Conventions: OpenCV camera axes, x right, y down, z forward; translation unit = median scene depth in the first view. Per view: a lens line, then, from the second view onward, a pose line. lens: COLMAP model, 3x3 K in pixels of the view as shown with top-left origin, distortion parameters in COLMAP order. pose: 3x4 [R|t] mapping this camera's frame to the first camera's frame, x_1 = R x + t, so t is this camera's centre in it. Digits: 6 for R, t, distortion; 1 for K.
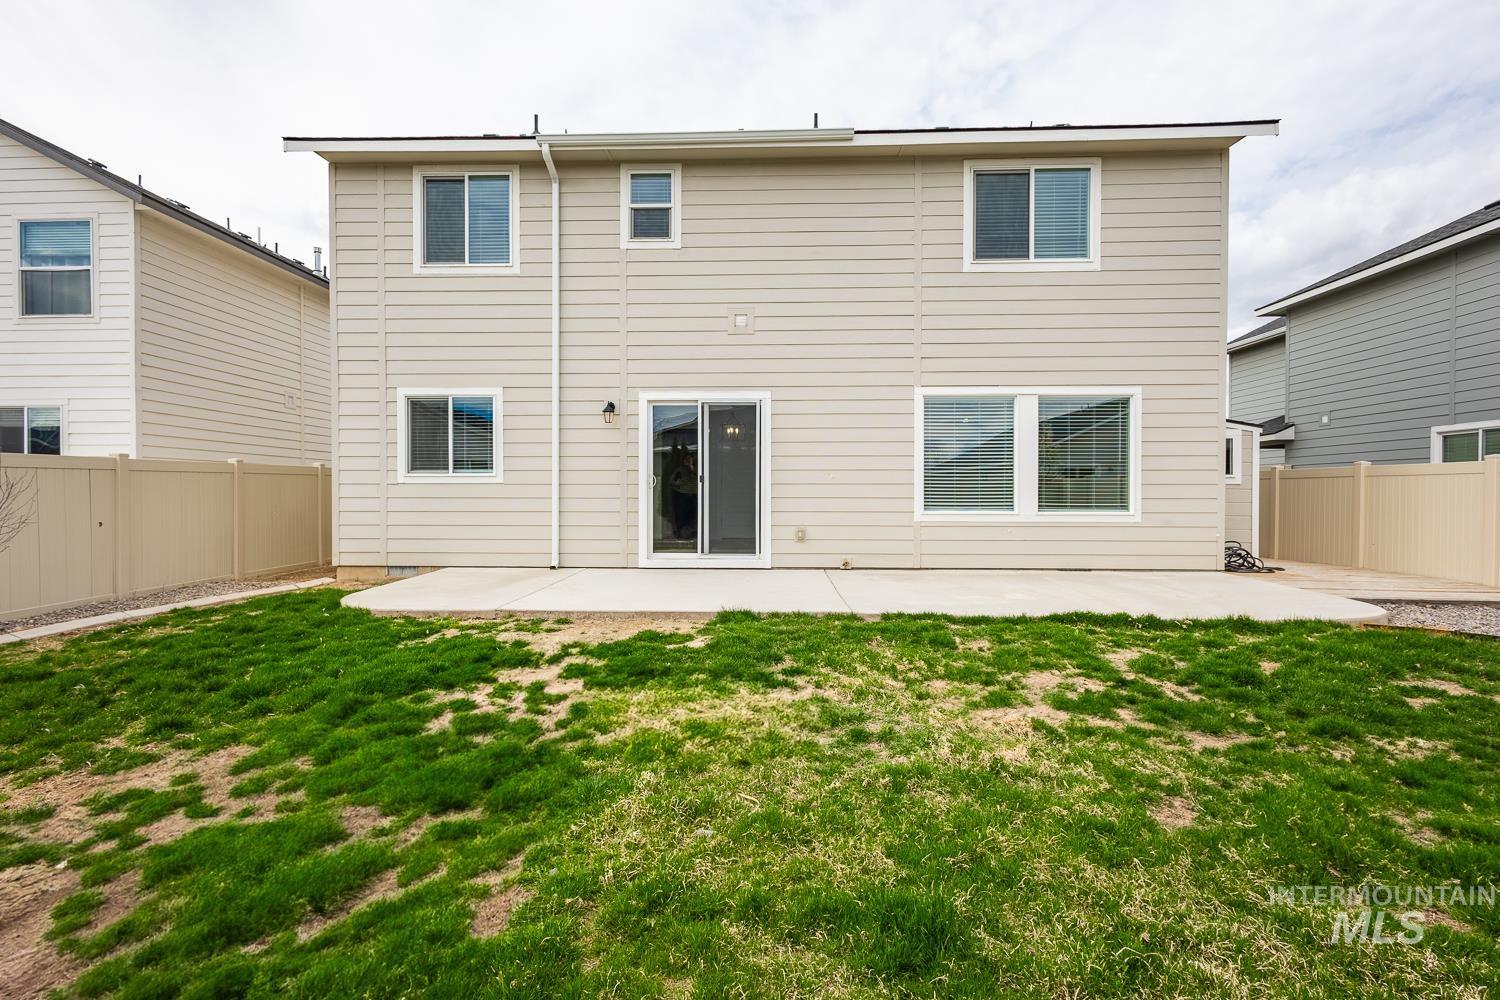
lens RADIAL K [[702.6, 0, 752.1], [0, 702.6, 497.3], [0, 0, 1]] dist [0.003319, 0.000193]
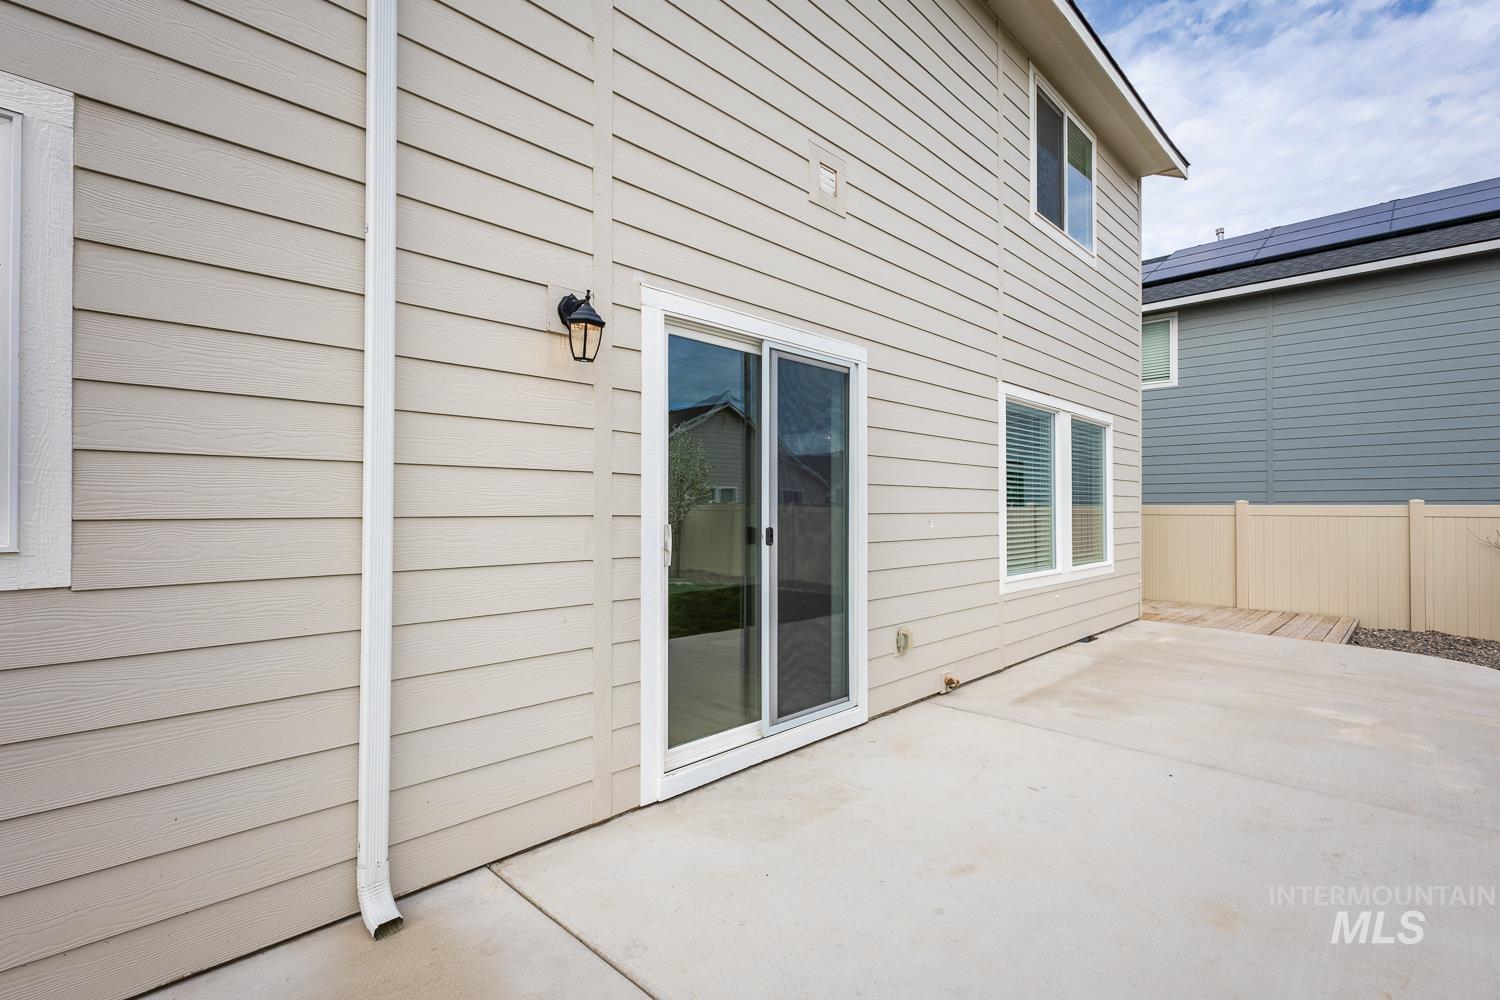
lens RADIAL K [[702.6, 0, 752.1], [0, 702.6, 497.3], [0, 0, 1]] dist [0.003319, 0.000193]
pose [[0.670509, 0.010308, 0.741830, -0.379816], [0.003395, 0.999850, -0.016961, -0.042159], [-0.741894, 0.013891, 0.670373, 0.741270]]
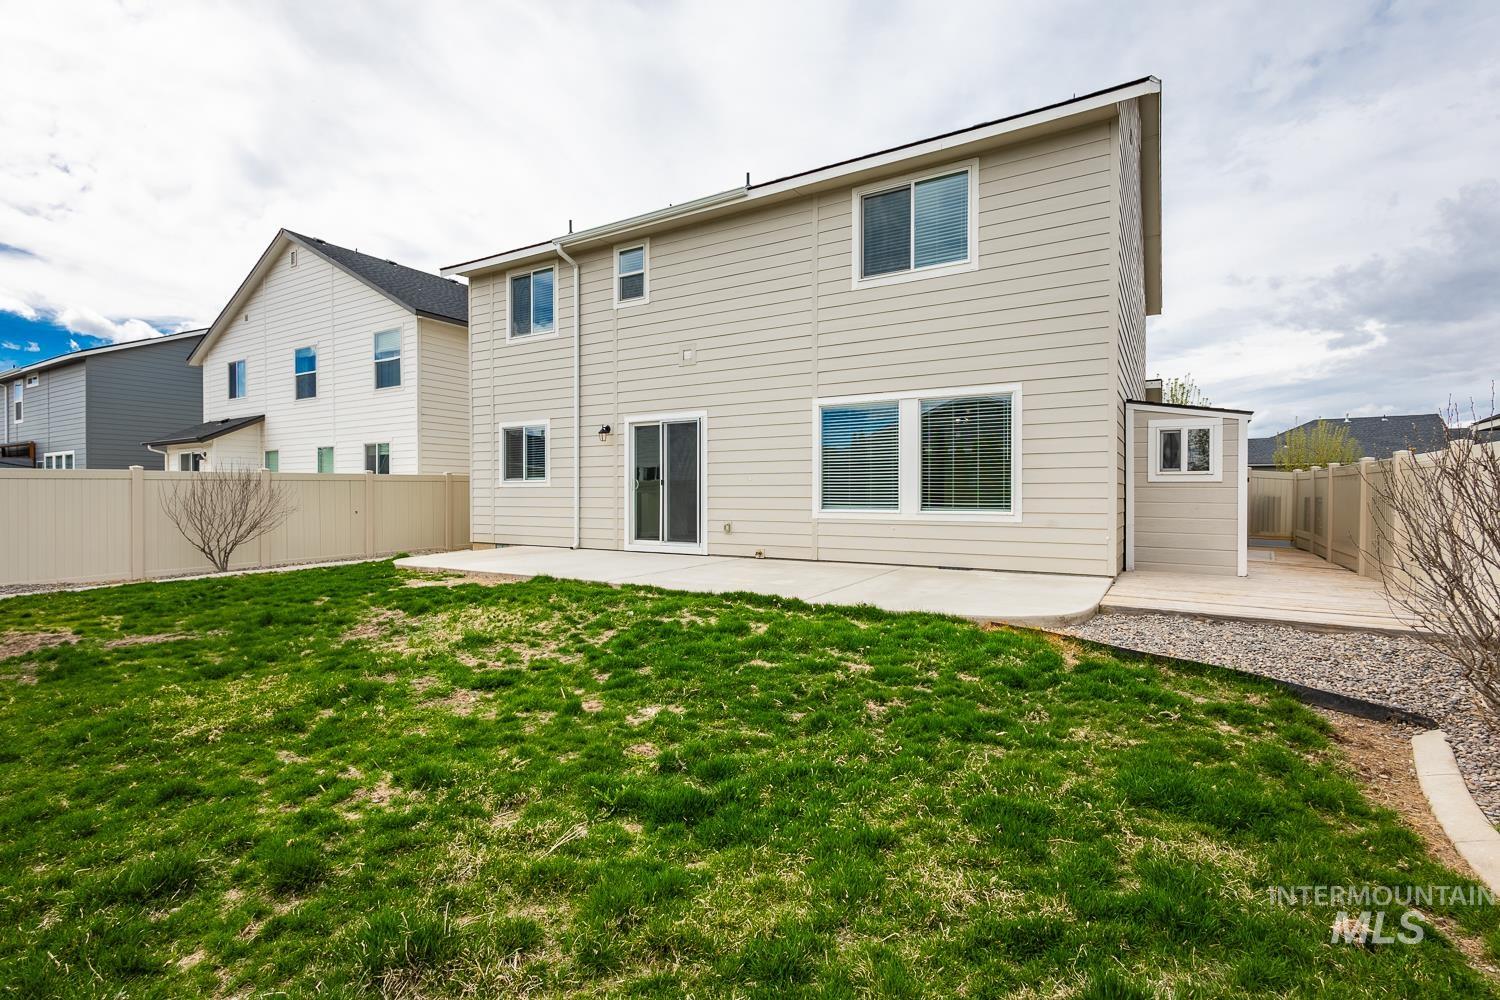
lens RADIAL K [[702.6, 0, 752.1], [0, 702.6, 497.3], [0, 0, 1]] dist [0.003319, 0.000193]
pose [[0.871840, 0.000149, -0.489791, 0.695740], [-0.001189, 0.999998, -0.001811, 0.002760], [0.489789, 0.002161, 0.871838, -0.027227]]
